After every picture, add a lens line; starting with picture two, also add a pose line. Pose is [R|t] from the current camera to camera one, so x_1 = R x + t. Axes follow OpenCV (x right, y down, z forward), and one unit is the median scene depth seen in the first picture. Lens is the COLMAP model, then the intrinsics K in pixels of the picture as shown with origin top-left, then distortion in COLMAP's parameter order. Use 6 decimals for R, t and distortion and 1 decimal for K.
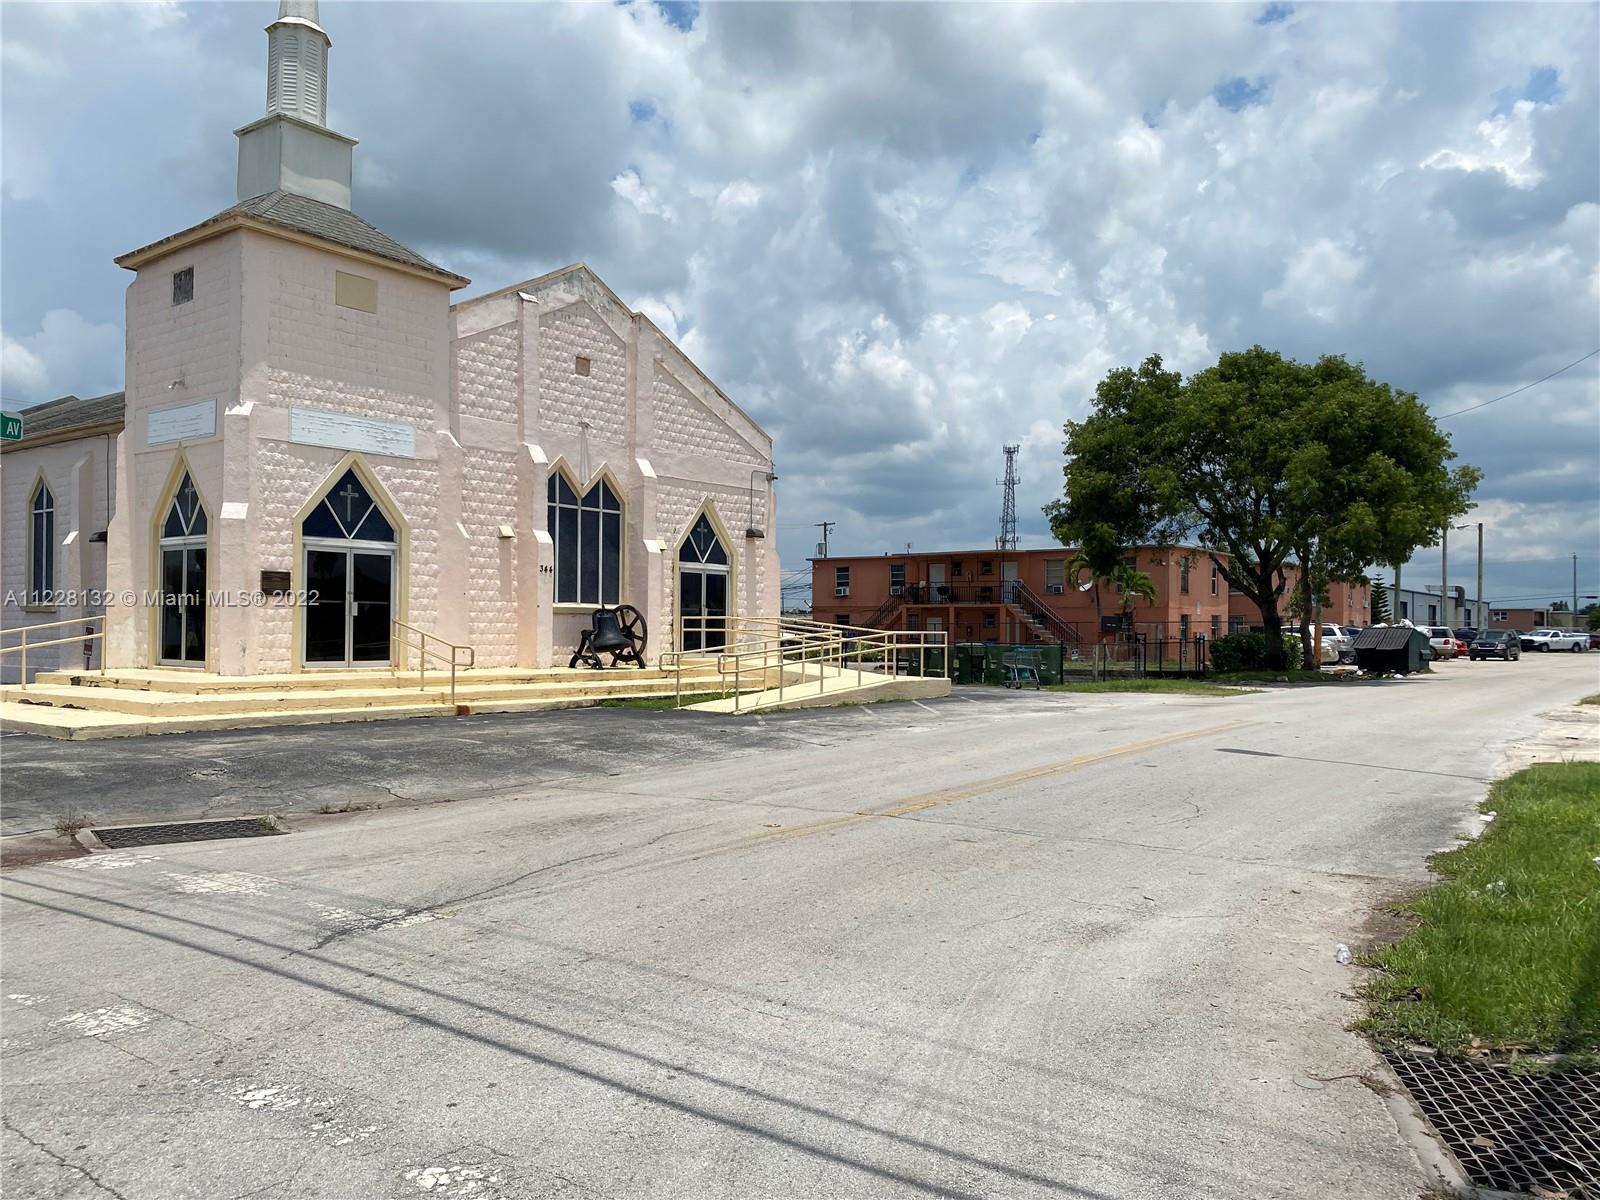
lens RADIAL K [[1199.1, 0, 770.6], [0, 1199.1, 621.2], [0, 0, 1]] dist [0.039567, -0.003098]
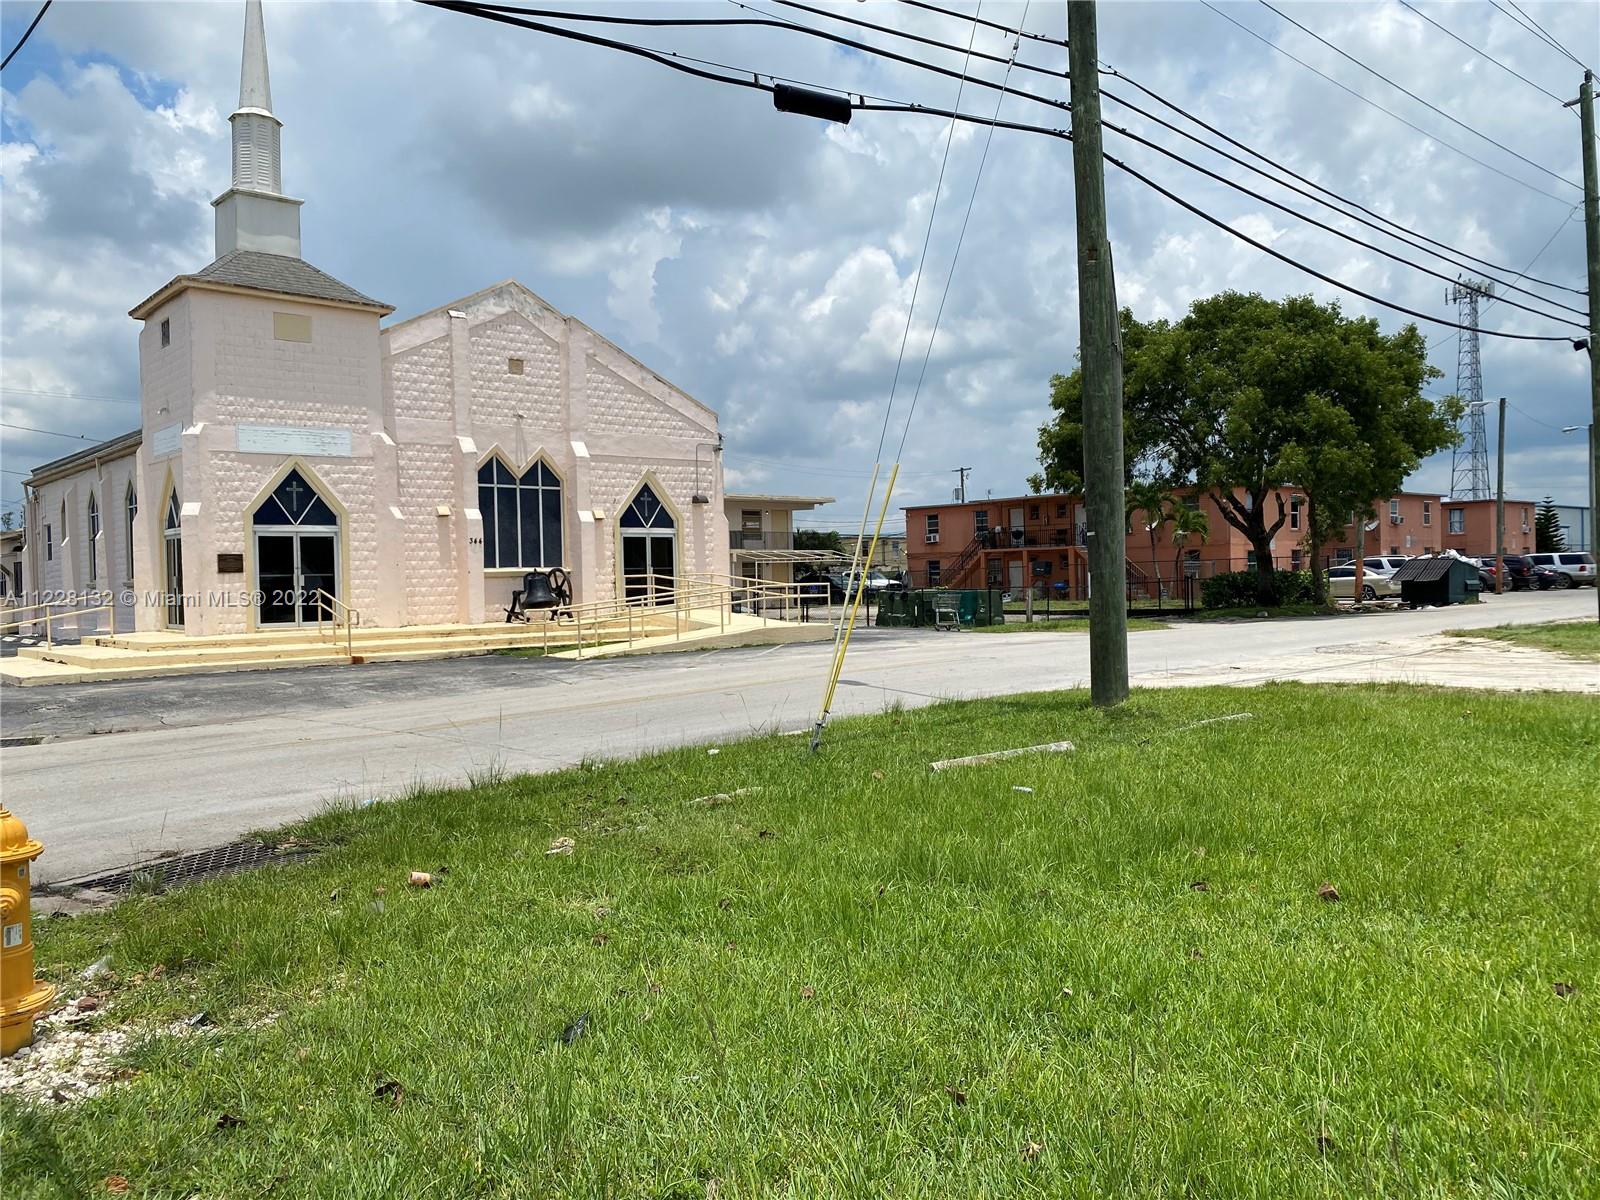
lens RADIAL K [[1214.5, 0, 800.0], [0, 1214.5, 600.0], [0, 0, 1]] dist [0.026715, -0.002122]
pose [[0.984645, -0.026401, -0.172563, 0.338427], [0.031305, 0.999178, 0.025760, -0.005728], [0.171741, -0.030766, 0.984662, -0.143628]]
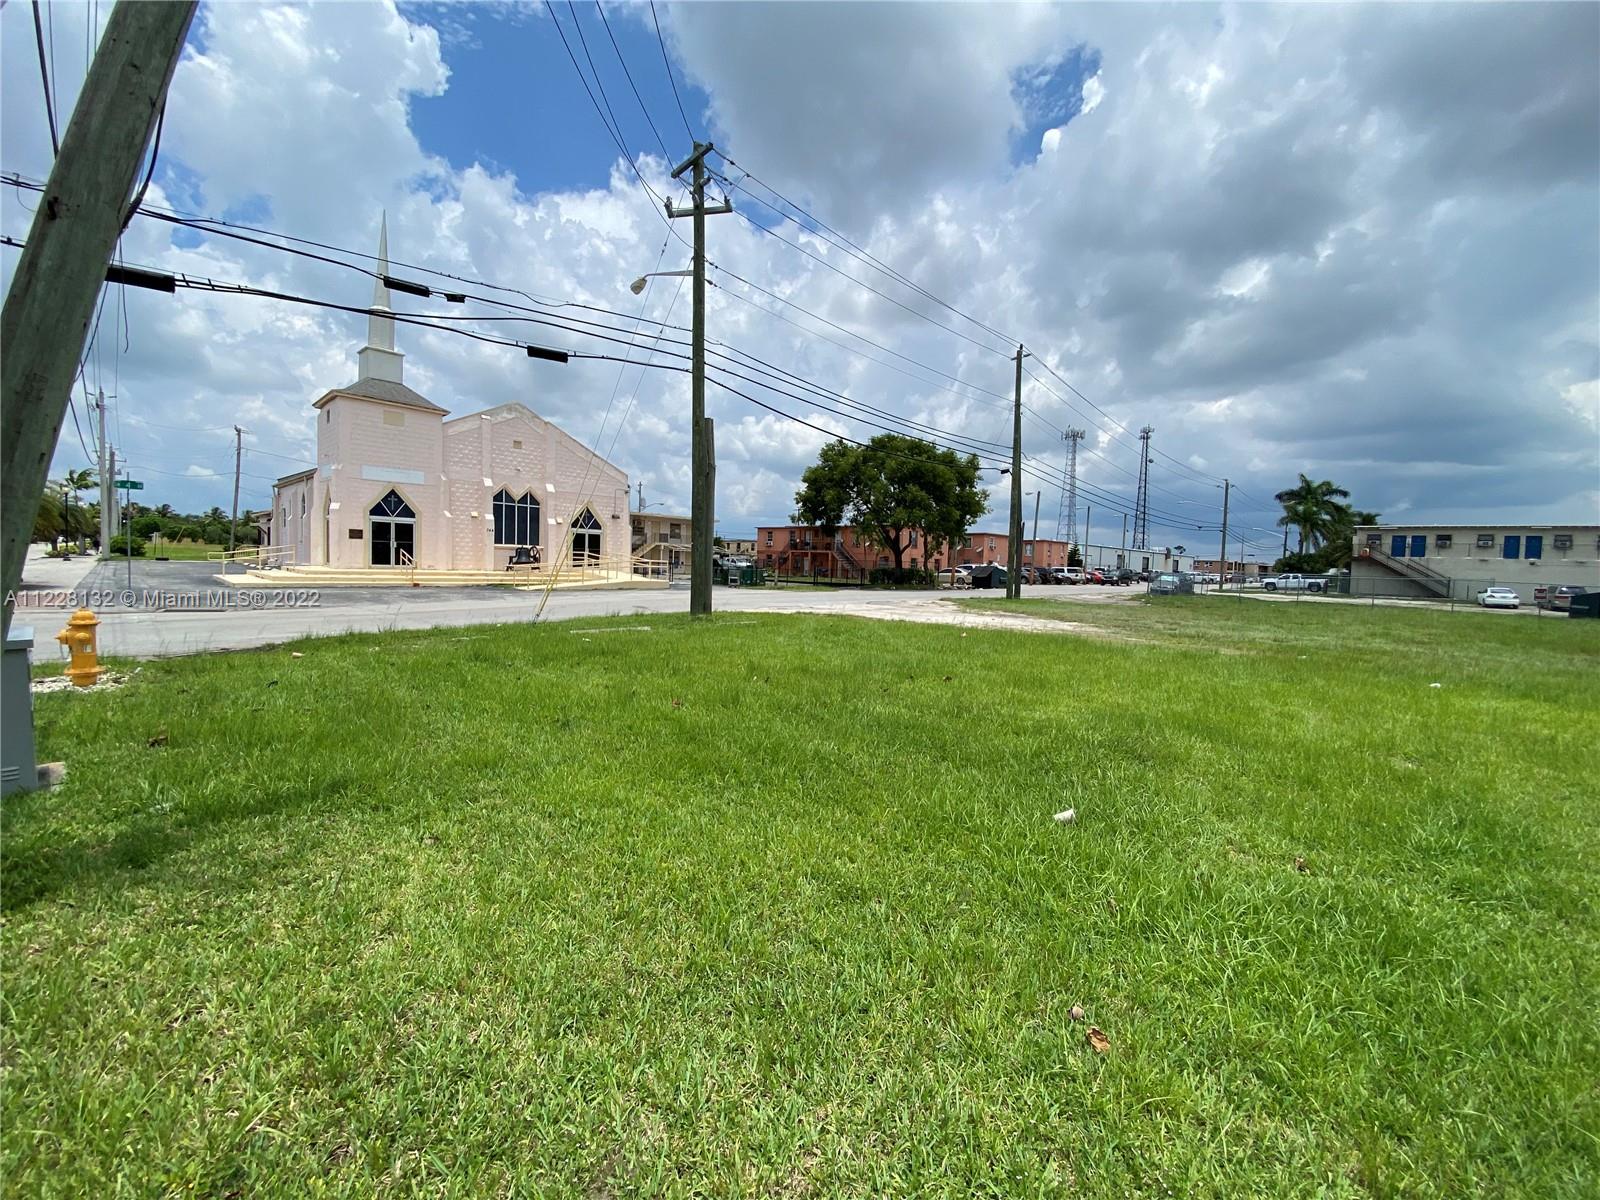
lens RADIAL K [[639.9, 0, 800.0], [0, 639.9, 600.0], [0, 0, 1]] dist [0.001249, -0.000011]
pose [[0.996169, 0.031615, -0.081533, 0.546765], [-0.026196, 0.997429, 0.066700, -0.005468], [0.083432, -0.064308, 0.994436, -0.248143]]
